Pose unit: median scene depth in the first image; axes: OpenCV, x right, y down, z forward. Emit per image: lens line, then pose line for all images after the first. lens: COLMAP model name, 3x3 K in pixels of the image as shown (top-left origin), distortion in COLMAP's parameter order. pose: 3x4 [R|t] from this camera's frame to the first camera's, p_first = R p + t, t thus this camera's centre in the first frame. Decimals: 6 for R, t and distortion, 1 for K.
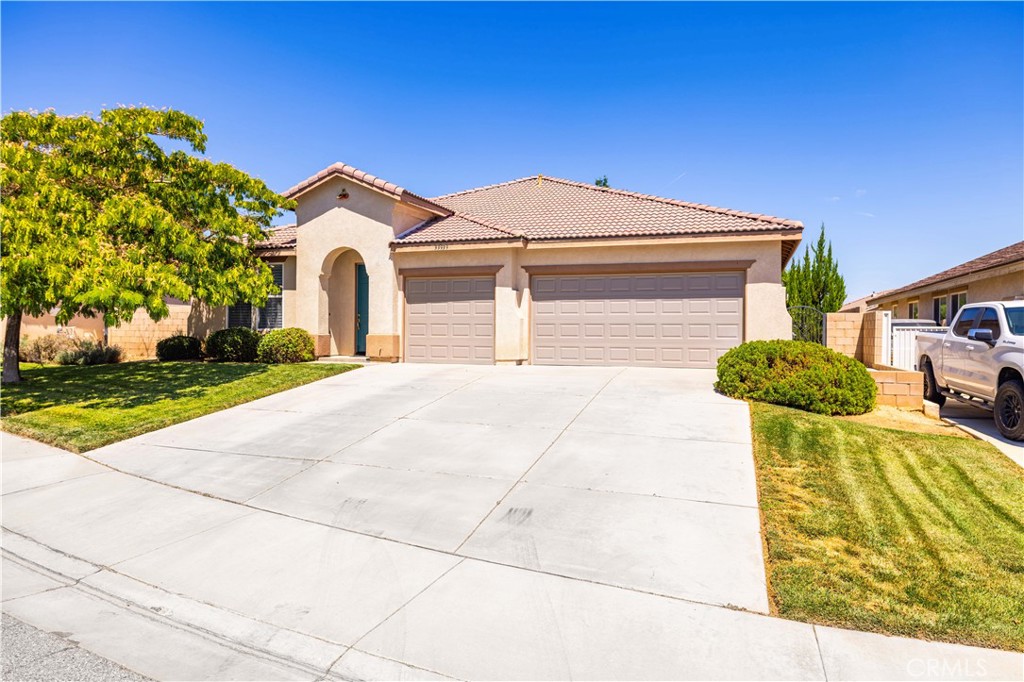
lens RADIAL K [[646.0, 0, 512.0], [0, 646.0, 341.0], [0, 0, 1]] dist [-0.057092, -0.000406]
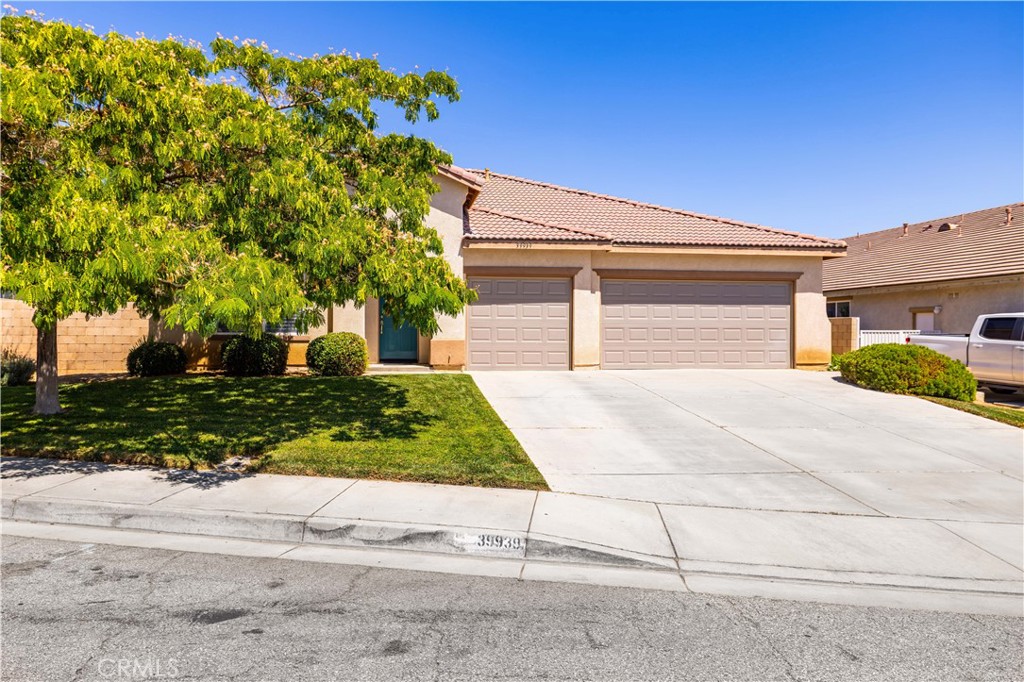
lens RADIAL K [[646.0, 0, 512.0], [0, 646.0, 341.0], [0, 0, 1]] dist [-0.057092, -0.000406]
pose [[0.918585, -0.005341, 0.395187, -0.495008], [0.006688, 0.999976, -0.002030, -0.005244], [-0.395167, 0.004508, 0.918598, 0.149953]]
